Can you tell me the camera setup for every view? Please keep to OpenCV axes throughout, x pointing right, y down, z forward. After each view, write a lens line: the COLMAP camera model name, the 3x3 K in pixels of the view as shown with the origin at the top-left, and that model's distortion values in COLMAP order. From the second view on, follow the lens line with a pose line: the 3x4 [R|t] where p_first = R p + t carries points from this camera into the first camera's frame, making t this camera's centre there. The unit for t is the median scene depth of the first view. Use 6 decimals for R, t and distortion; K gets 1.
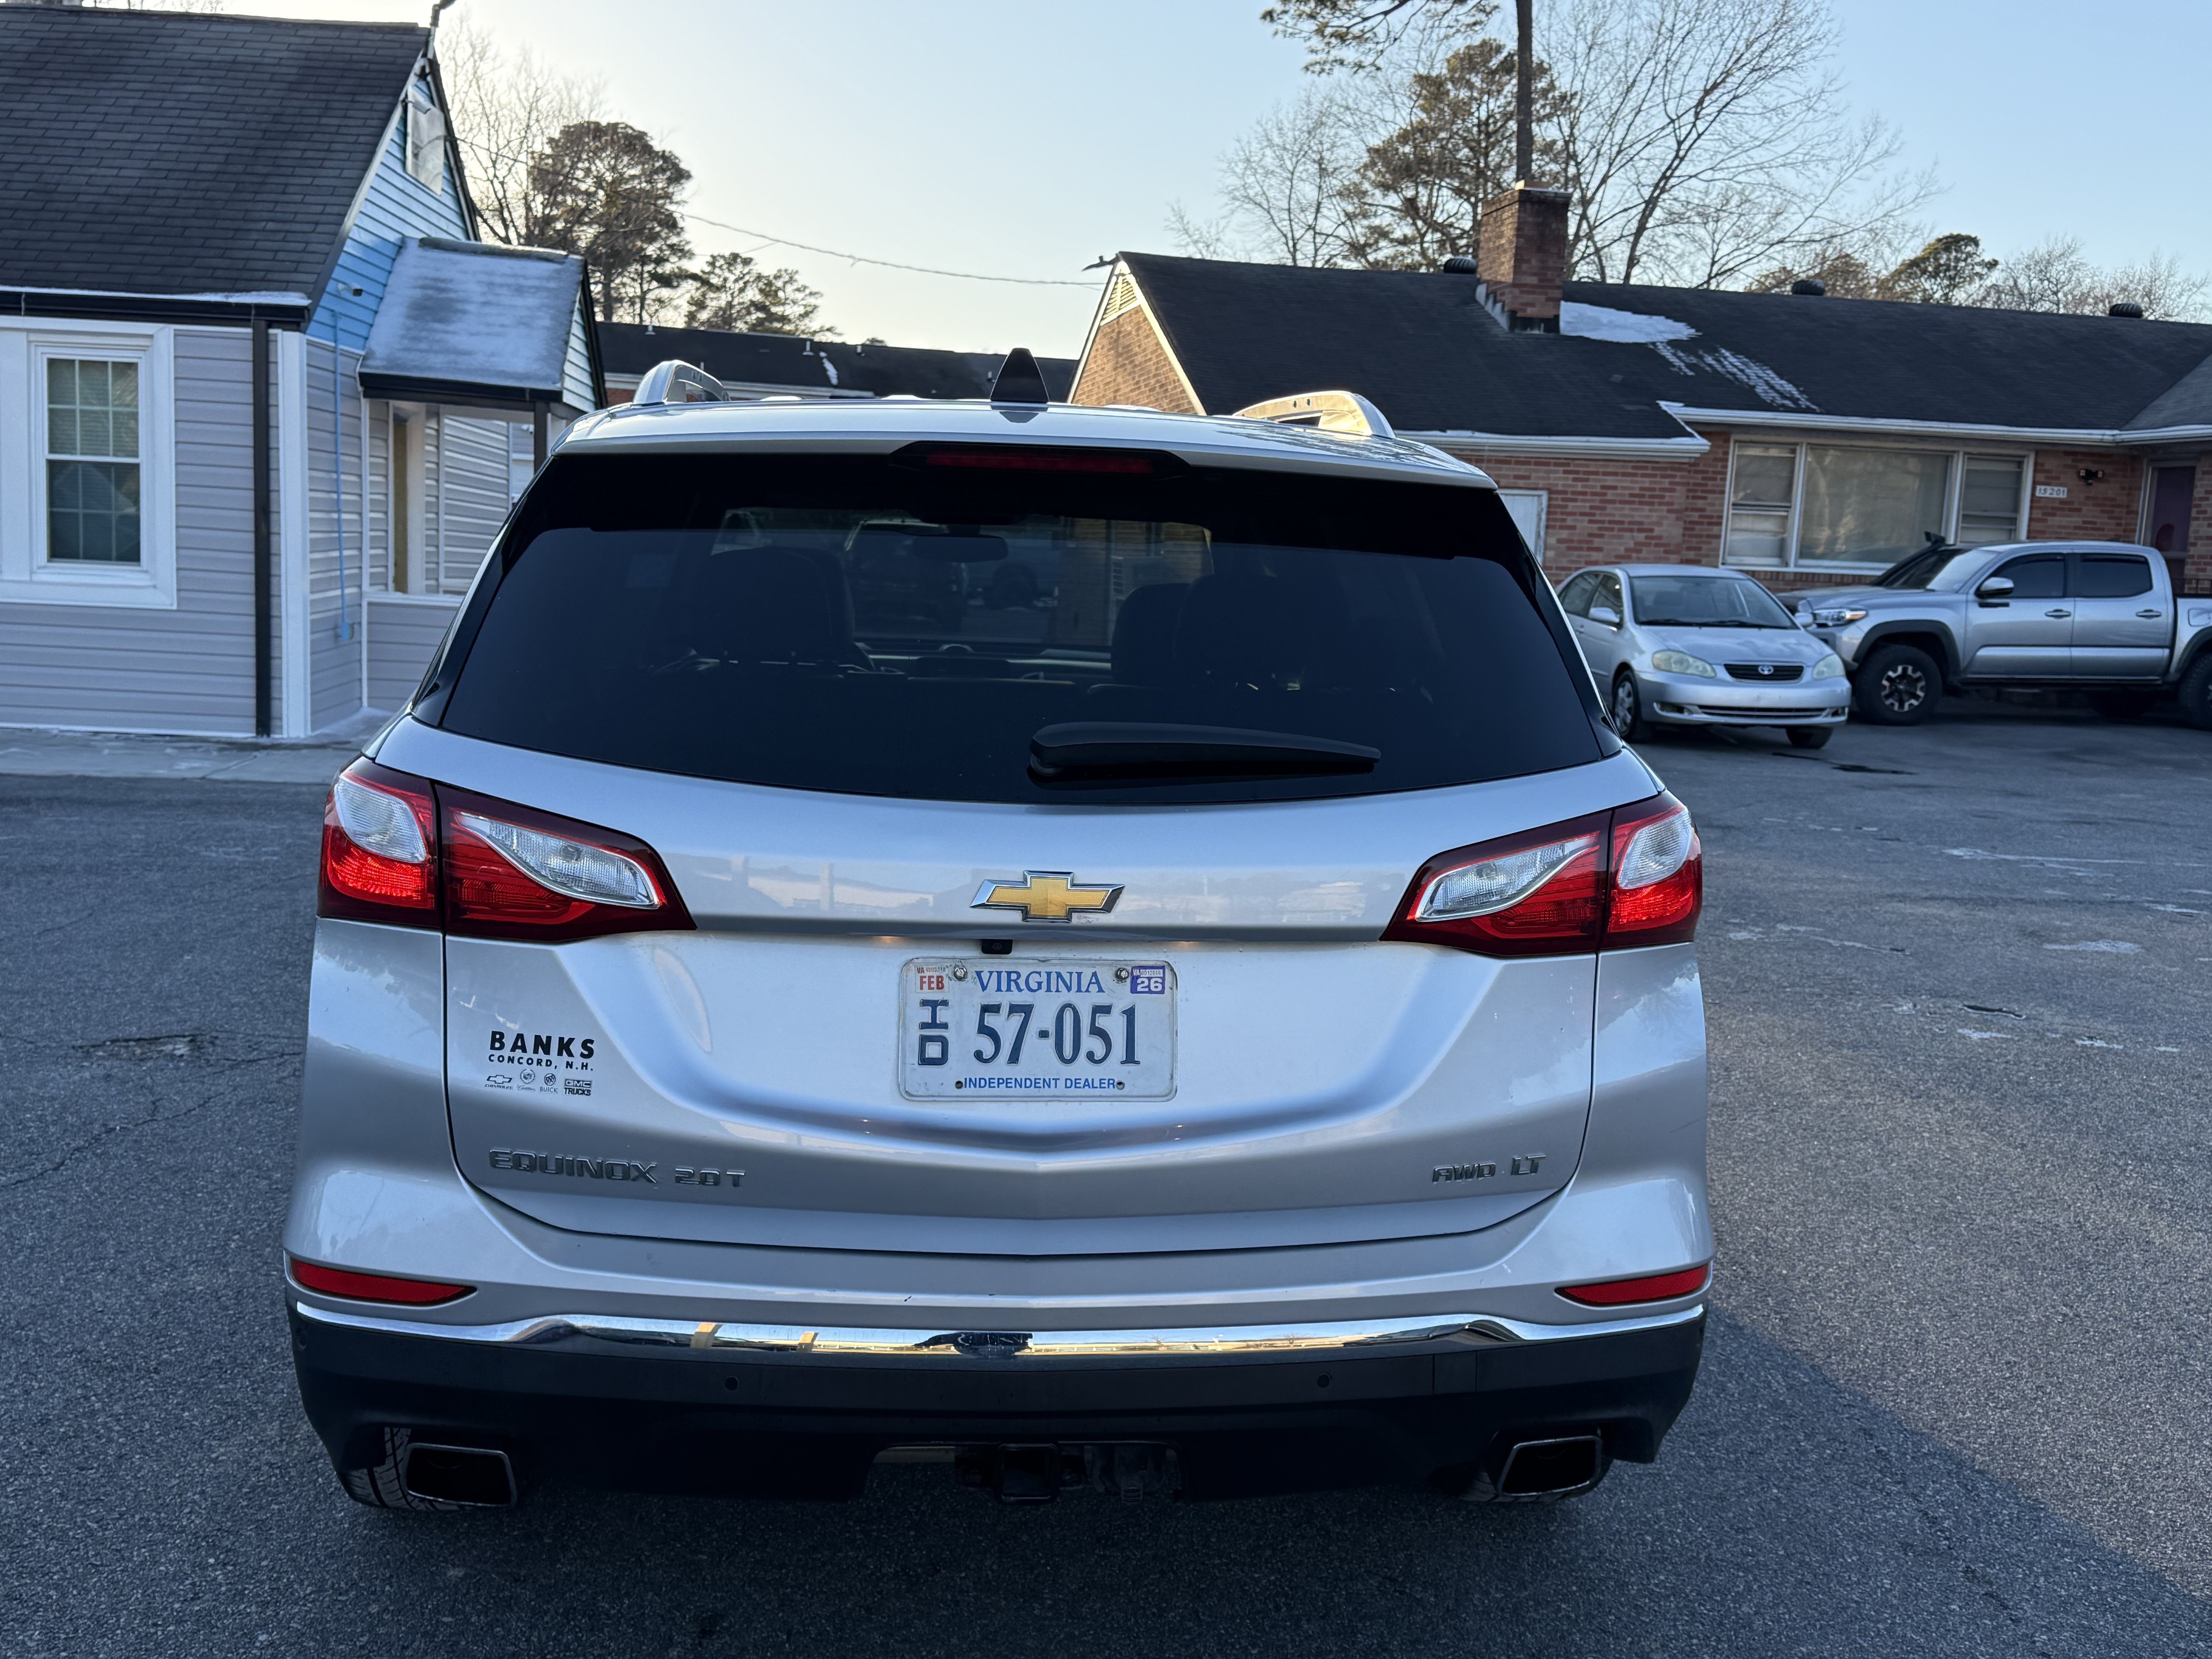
lens RADIAL K [[2198.6, 0, 1094.6], [0, 2198.6, 866.2], [0, 0, 1]] dist [0.163547, -0.343984]
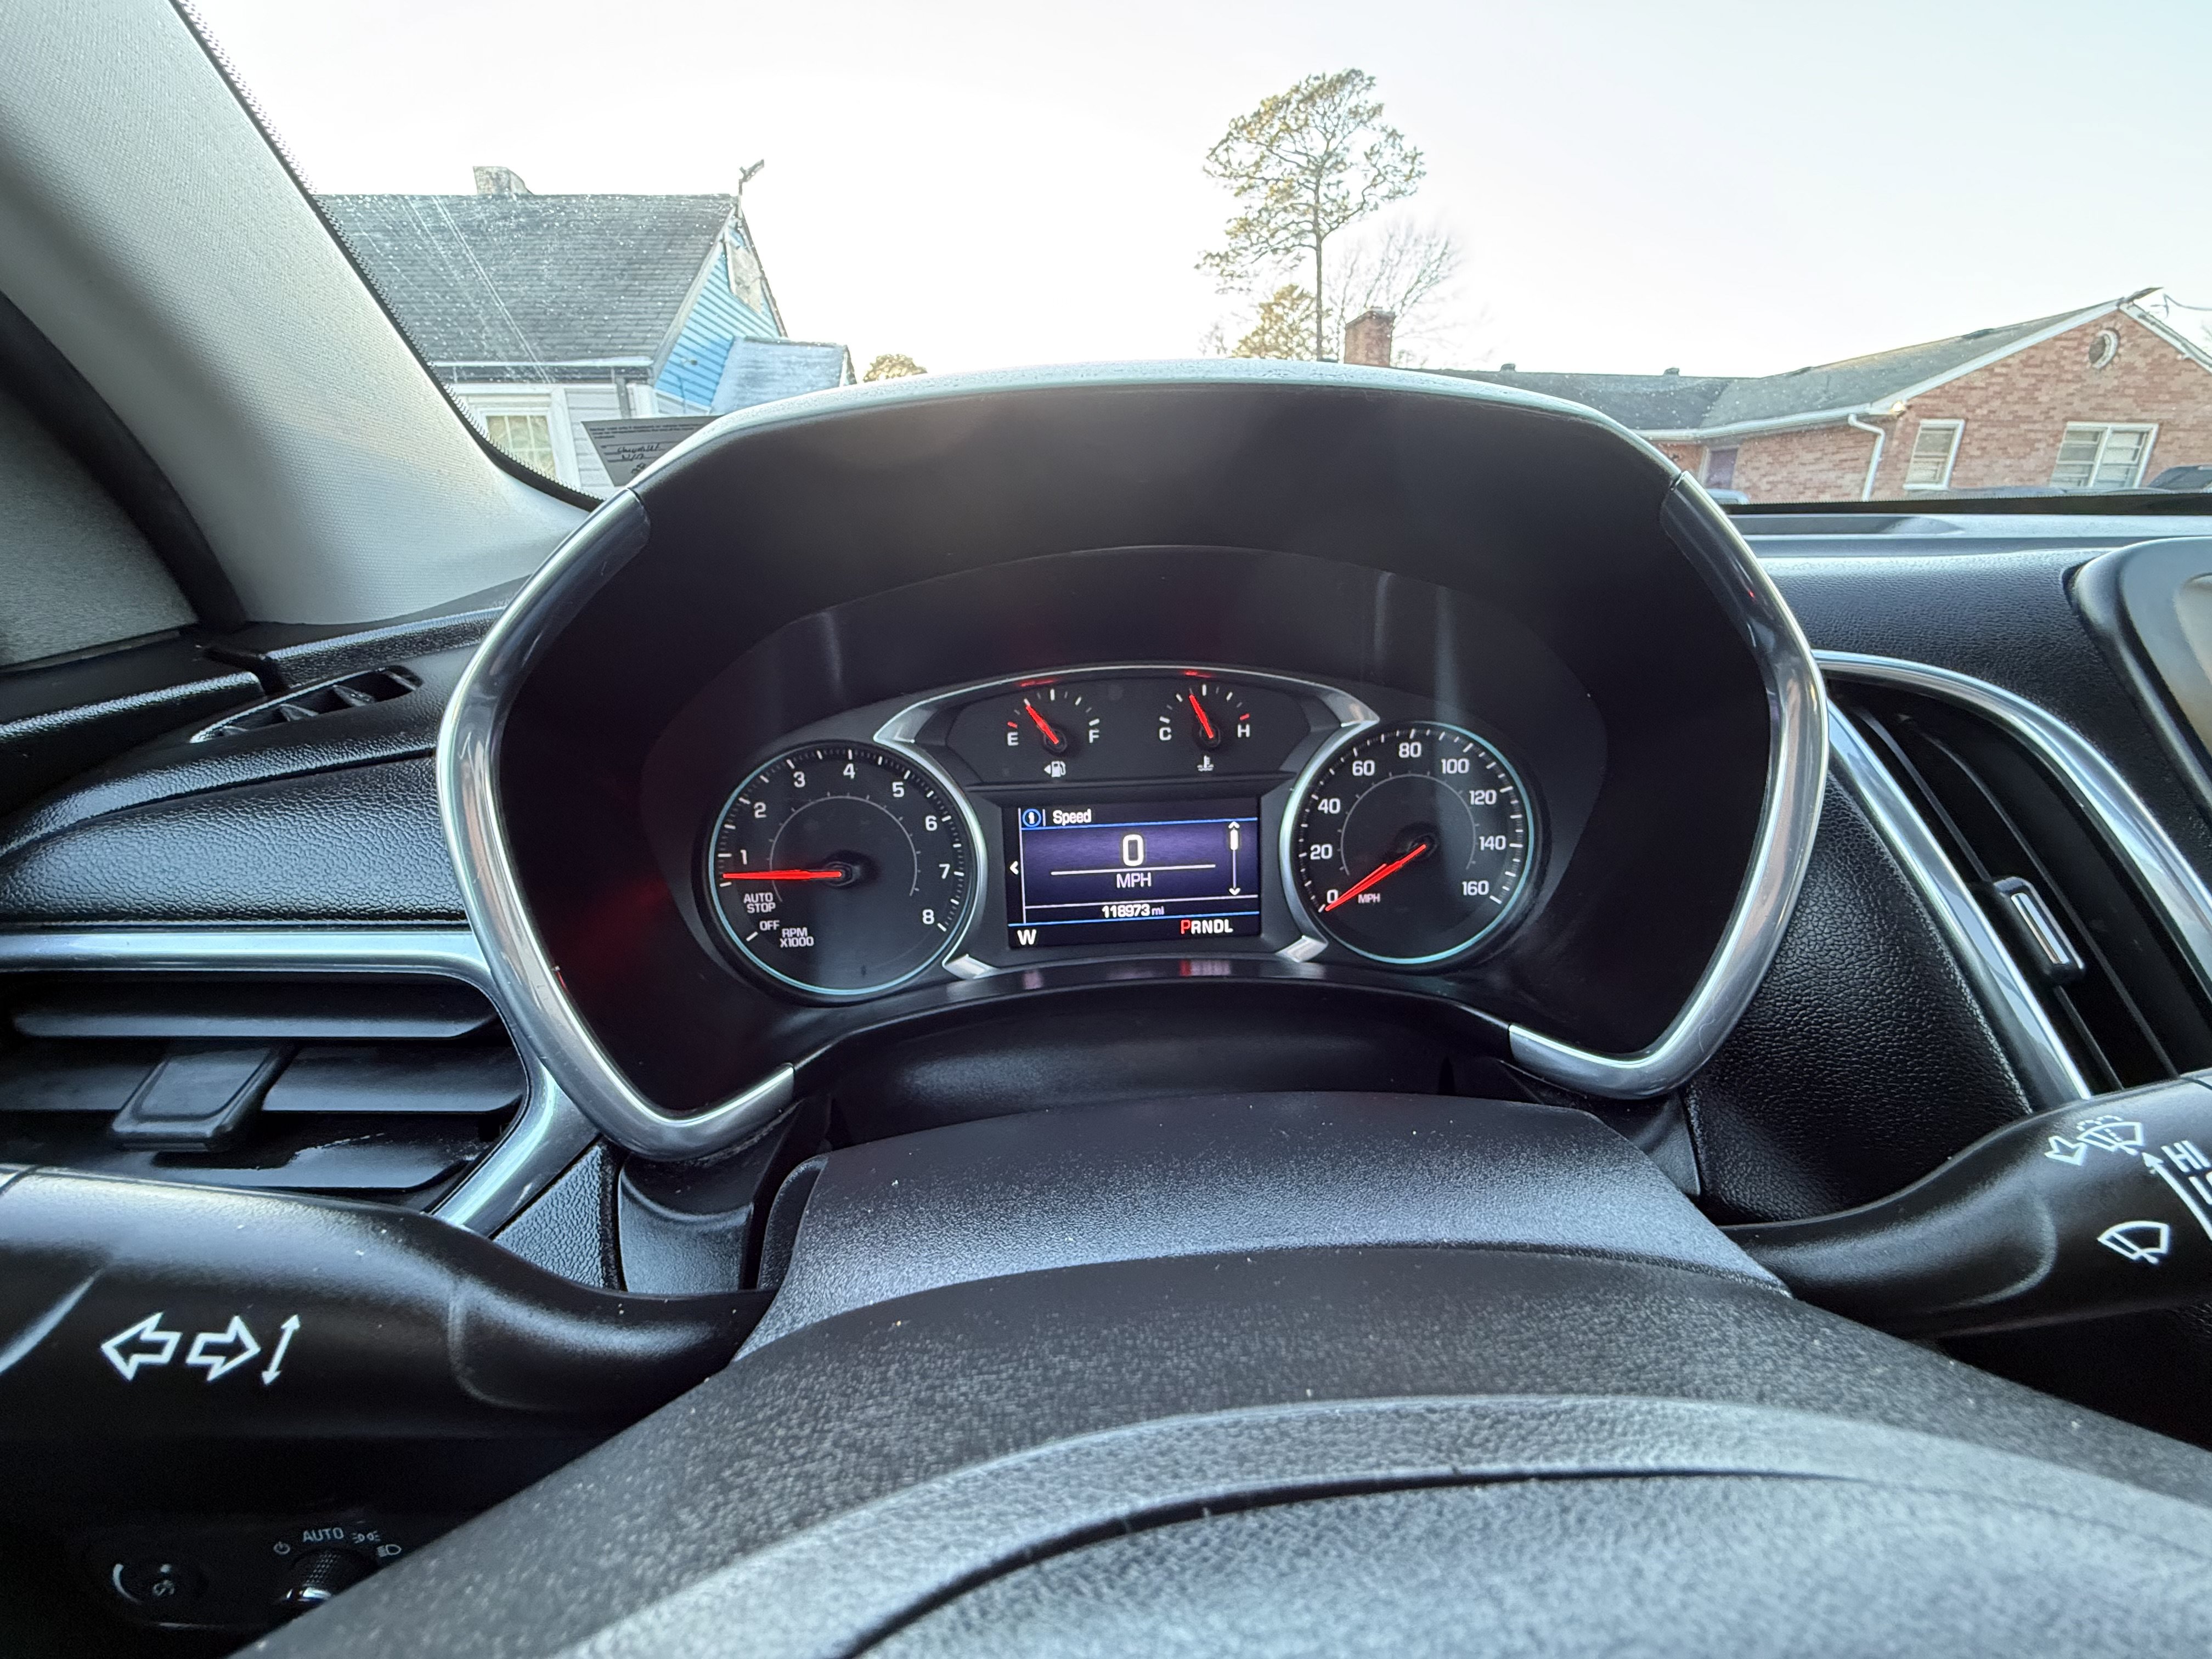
lens RADIAL K [[878.8, 0, 1106.0], [0, 878.8, 829.5], [0, 0, 1]] dist [-0.009367, 0.000526]
pose [[0.998591, -0.047756, -0.023133, -0.046986], [0.051084, 0.983148, 0.175527, -0.031877], [0.014361, -0.176461, 0.984203, 0.333032]]
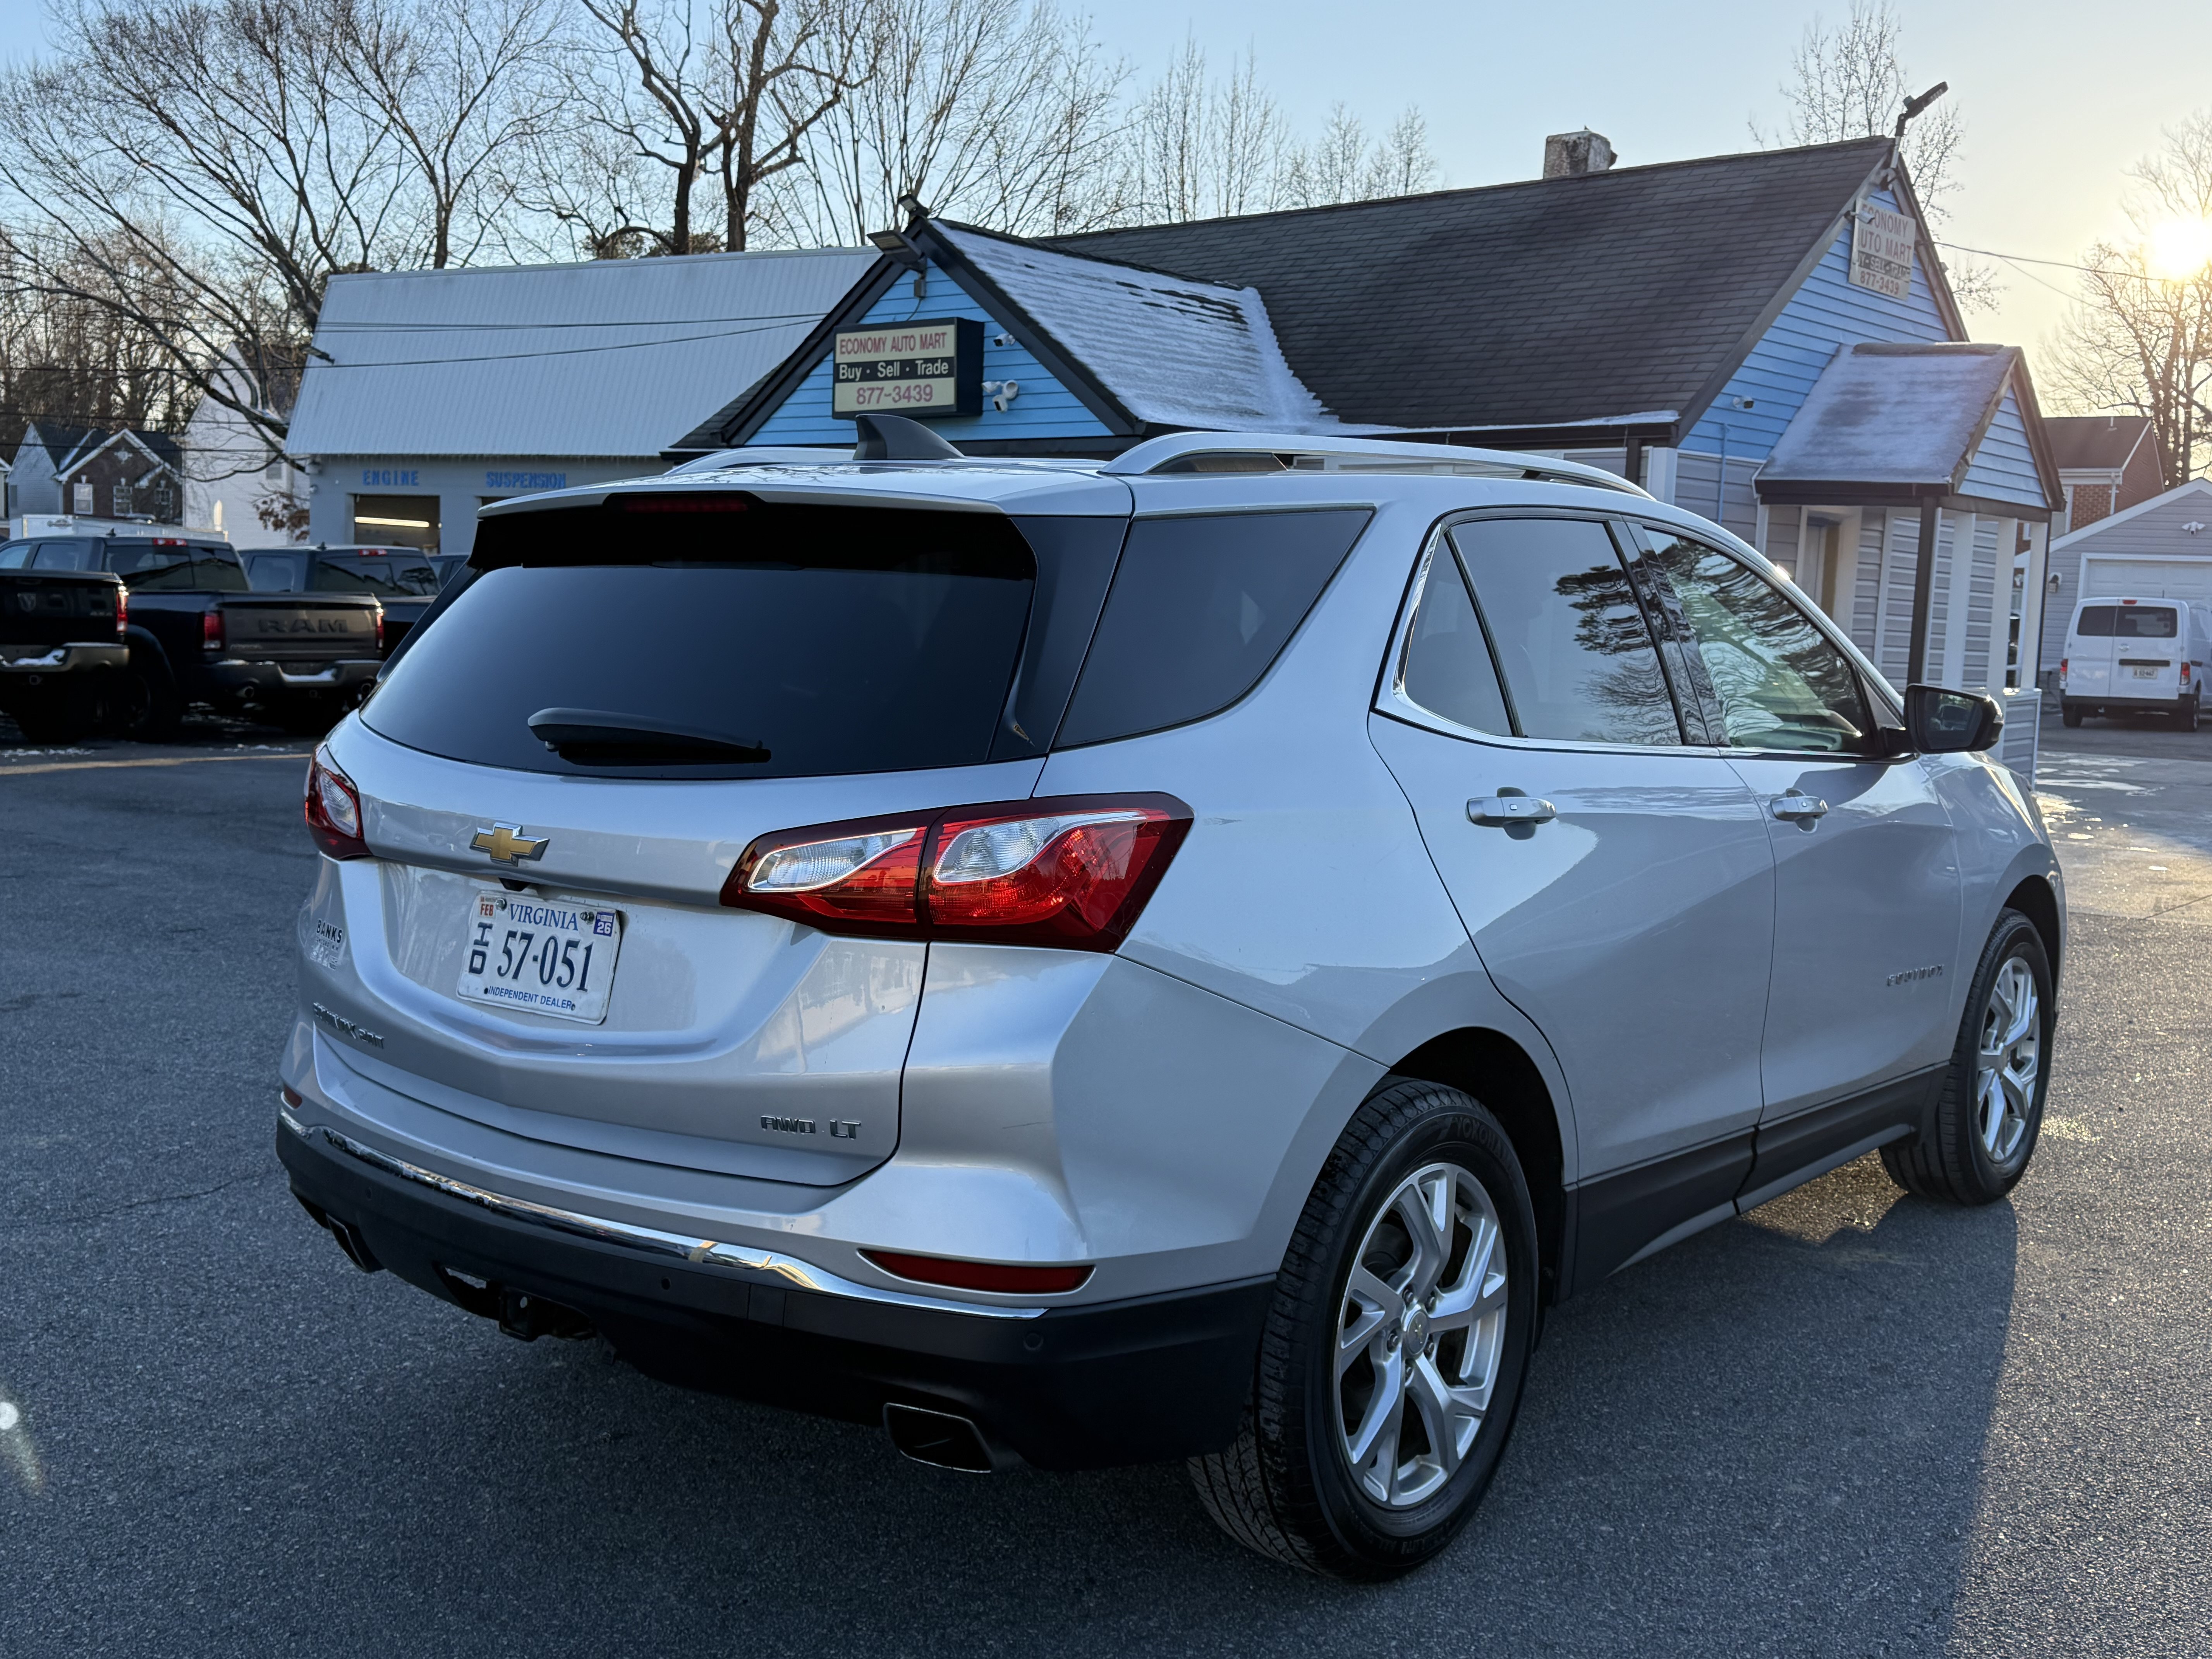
lens RADIAL K [[2198.6, 0, 1094.6], [0, 2198.6, 866.2], [0, 0, 1]] dist [0.163547, -0.343984]
pose [[0.717001, 0.062979, -0.694221, 0.173577], [-0.099235, 0.994989, -0.012227, 0.001328], [0.689972, 0.077657, 0.719658, 0.050301]]
